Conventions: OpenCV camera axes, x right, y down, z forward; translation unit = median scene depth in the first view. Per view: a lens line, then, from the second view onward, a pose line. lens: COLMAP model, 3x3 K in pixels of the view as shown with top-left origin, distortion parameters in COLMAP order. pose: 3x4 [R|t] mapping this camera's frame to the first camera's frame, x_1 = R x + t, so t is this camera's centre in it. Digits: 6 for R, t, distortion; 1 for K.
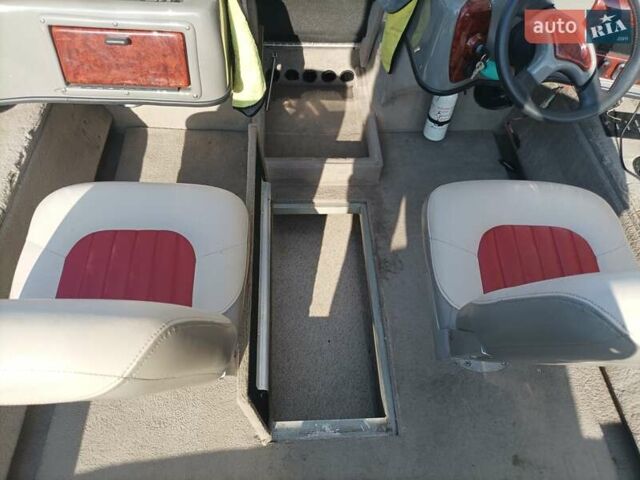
lens RADIAL K [[477.8, 0, 320.0], [0, 477.8, 240.0], [0, 0, 1]] dist [0.012189, -0.001988]
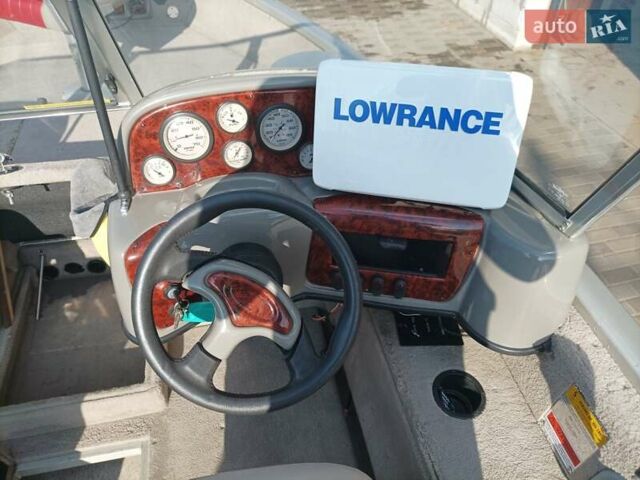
lens RADIAL K [[477.8, 0, 320.0], [0, 477.8, 240.0], [0, 0, 1]] dist [0.012189, -0.001988]
pose [[0.986412, -0.134175, 0.094808, 0.402319], [0.149196, 0.973202, -0.174982, -0.264615], [-0.068789, 0.186749, 0.979996, 0.221949]]
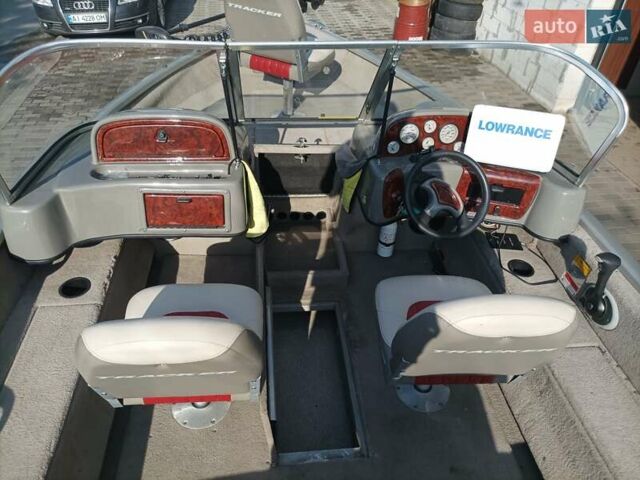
lens RADIAL K [[468.5, 0, 302.6], [0, 468.5, 240.2], [0, 0, 1]] dist [0.001120, -0.003369]
pose [[0.999449, -0.030219, 0.013711, -0.026579], [0.032800, 0.962254, -0.270170, 0.138296], [-0.005029, 0.270471, 0.962715, -0.430204]]
